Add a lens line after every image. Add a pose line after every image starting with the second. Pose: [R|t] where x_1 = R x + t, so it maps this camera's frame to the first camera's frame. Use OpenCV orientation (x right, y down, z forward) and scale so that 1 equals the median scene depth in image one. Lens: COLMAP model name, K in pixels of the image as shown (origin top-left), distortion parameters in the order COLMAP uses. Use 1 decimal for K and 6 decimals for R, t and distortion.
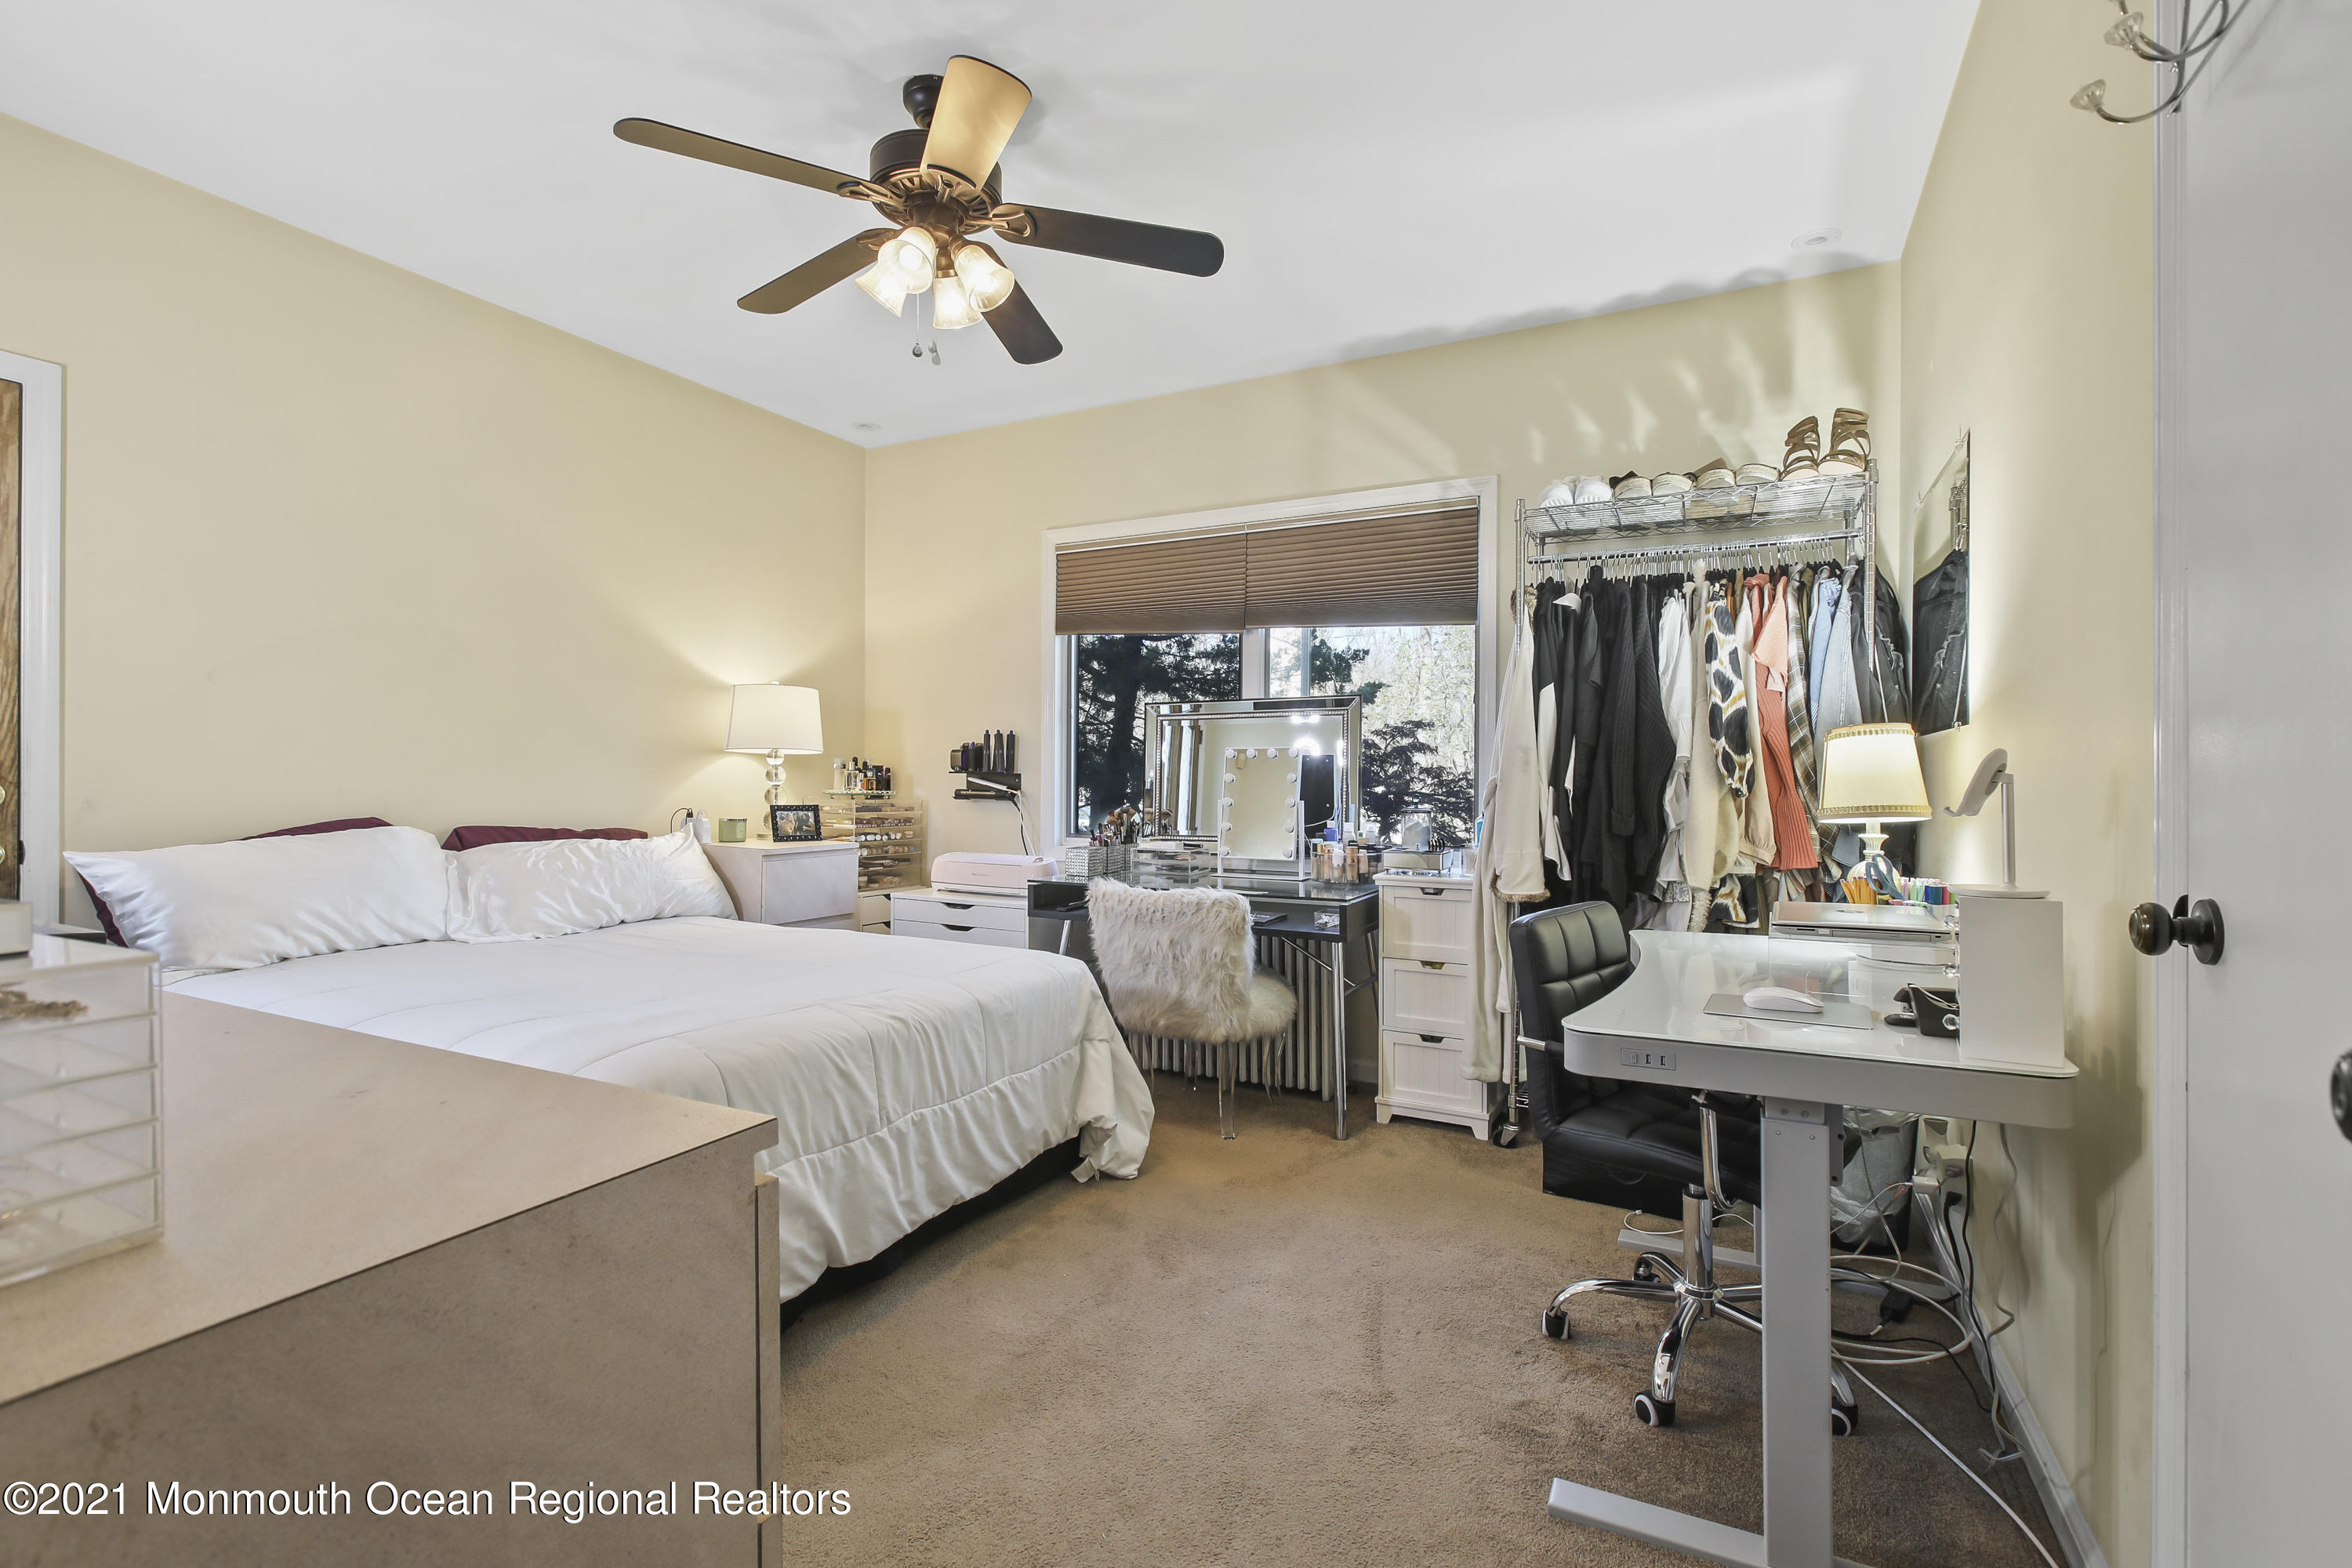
lens RADIAL K [[1066.6, 0, 1174.7], [0, 1066.6, 781.3], [0, 0, 1]] dist [0.000757, -0.000033]
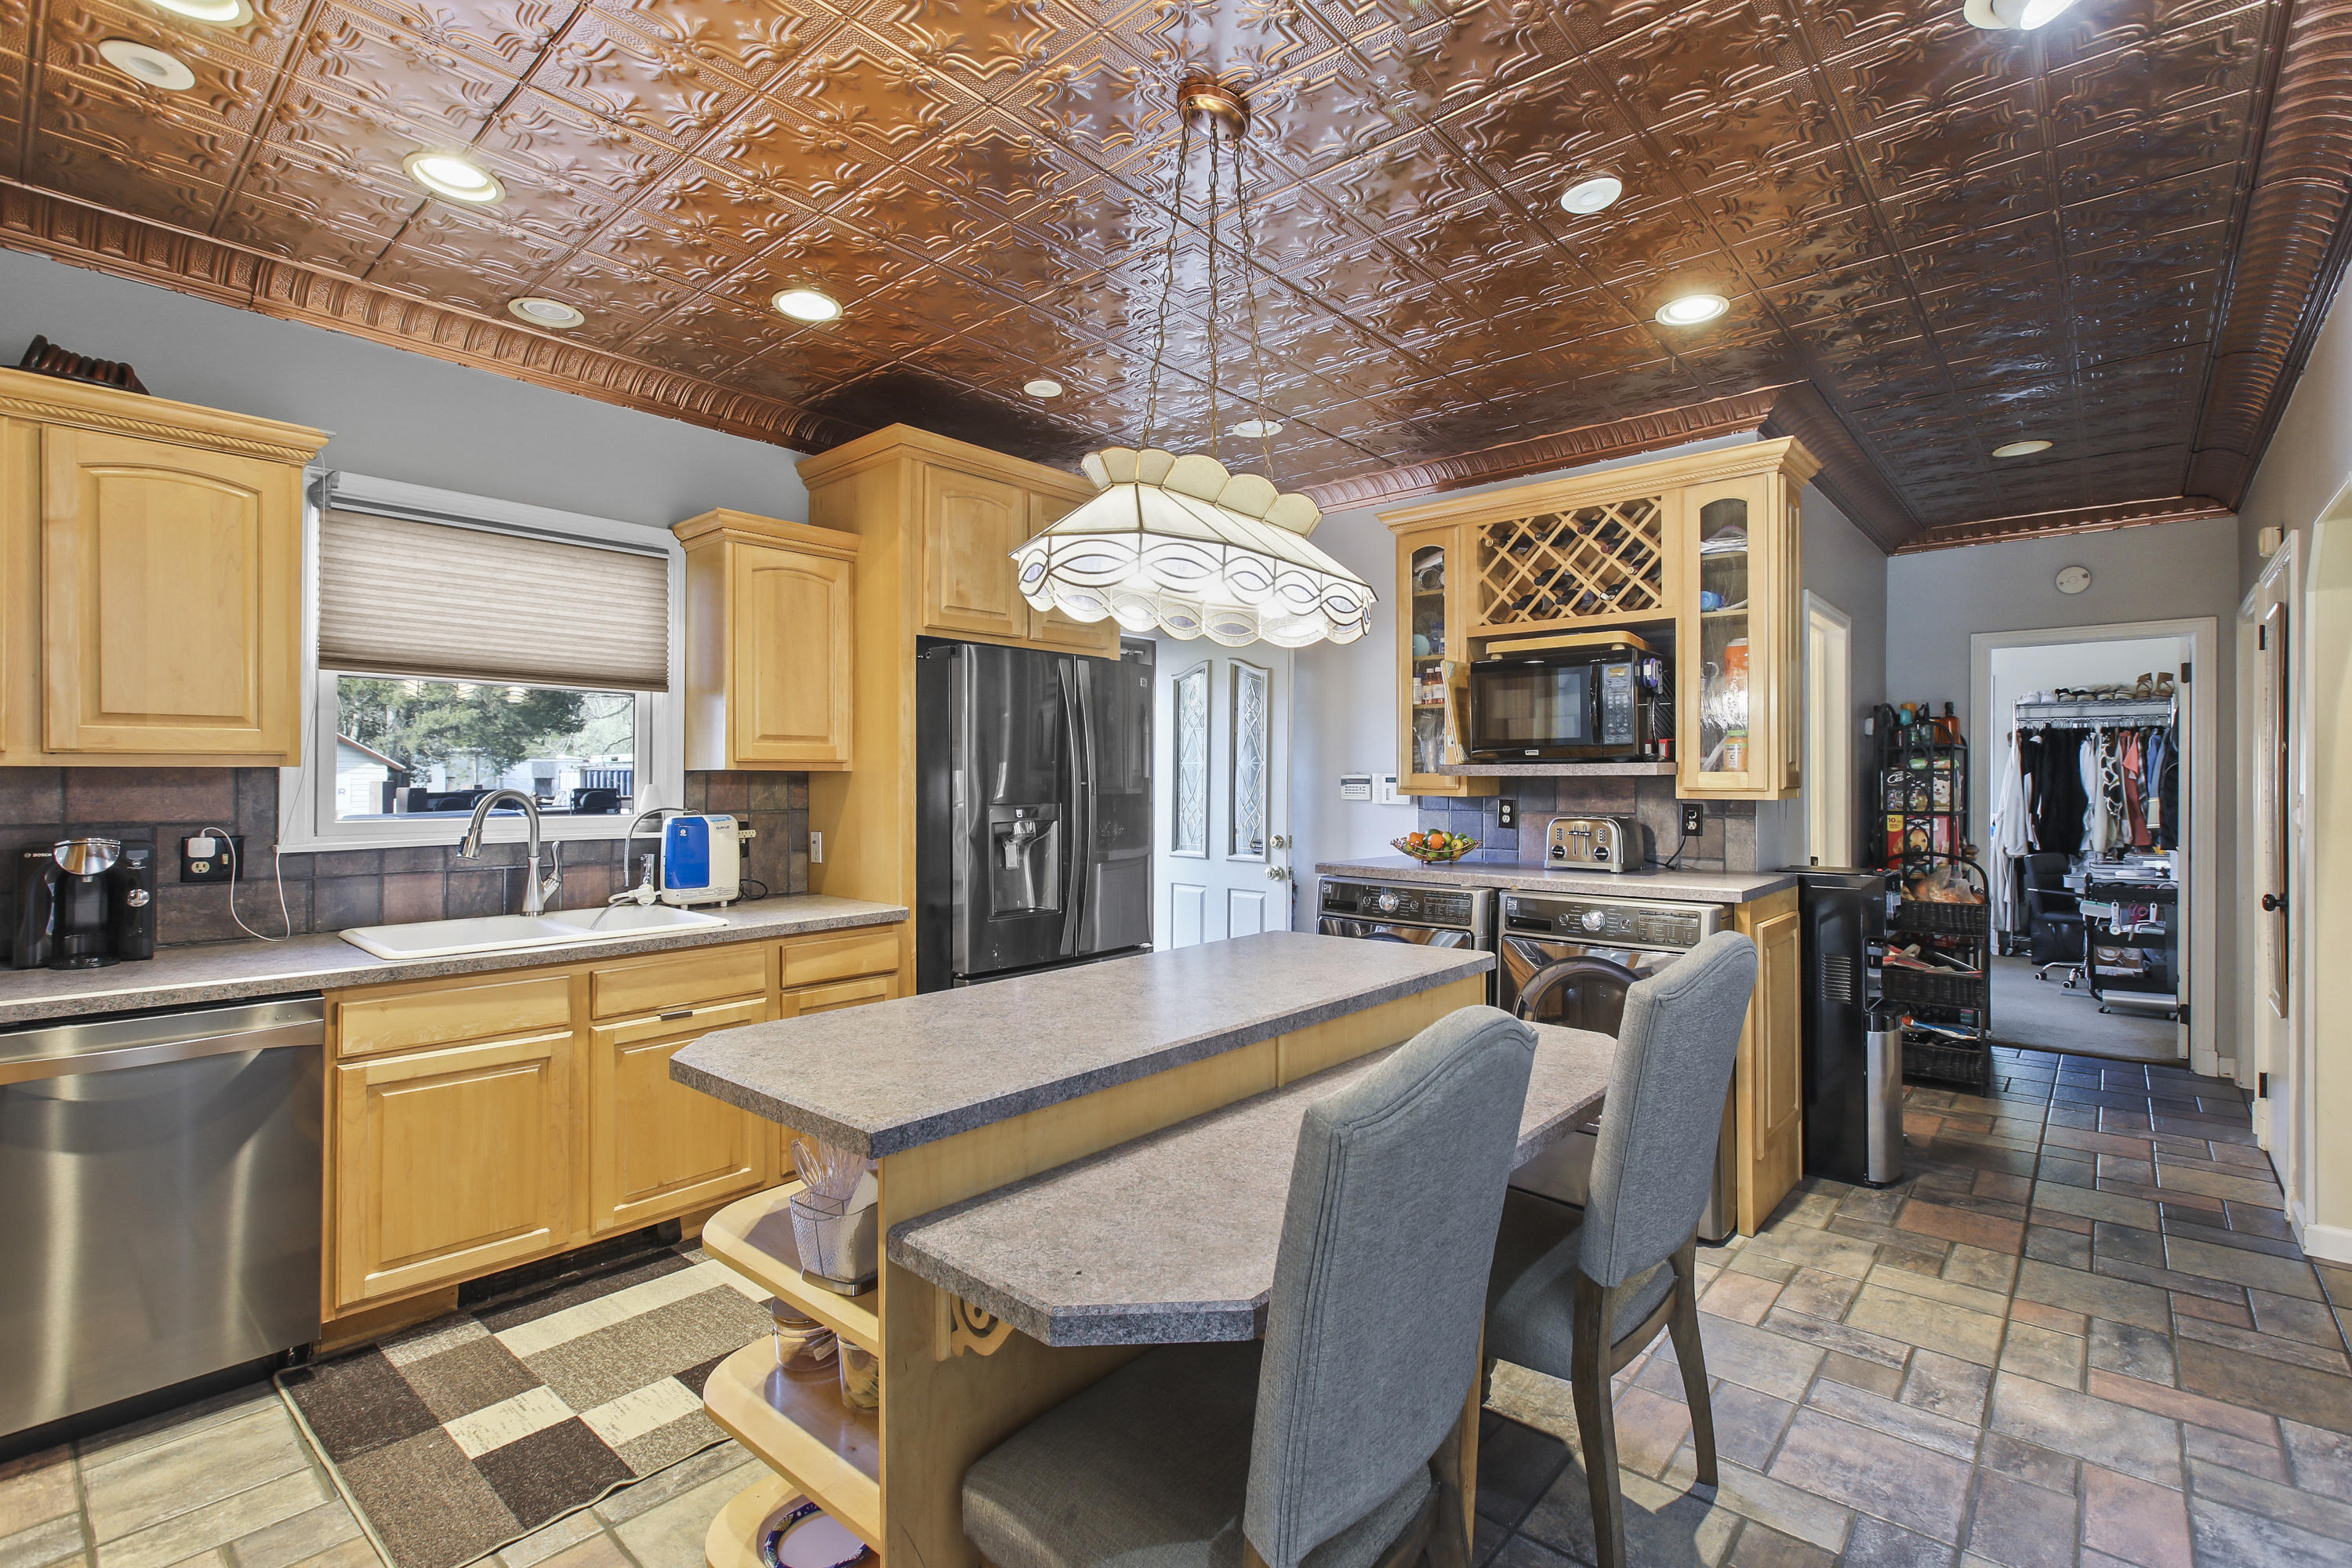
lens RADIAL K [[1066.6, 0, 1189.6], [0, 1066.6, 773.0], [0, 0, 1]] dist [0.000757, -0.000033]
pose [[0.970242, 0.002341, -0.242126, -1.000372], [-0.004153, 0.999967, -0.006971, -0.066826], [0.242102, 0.007770, 0.970220, -2.007906]]
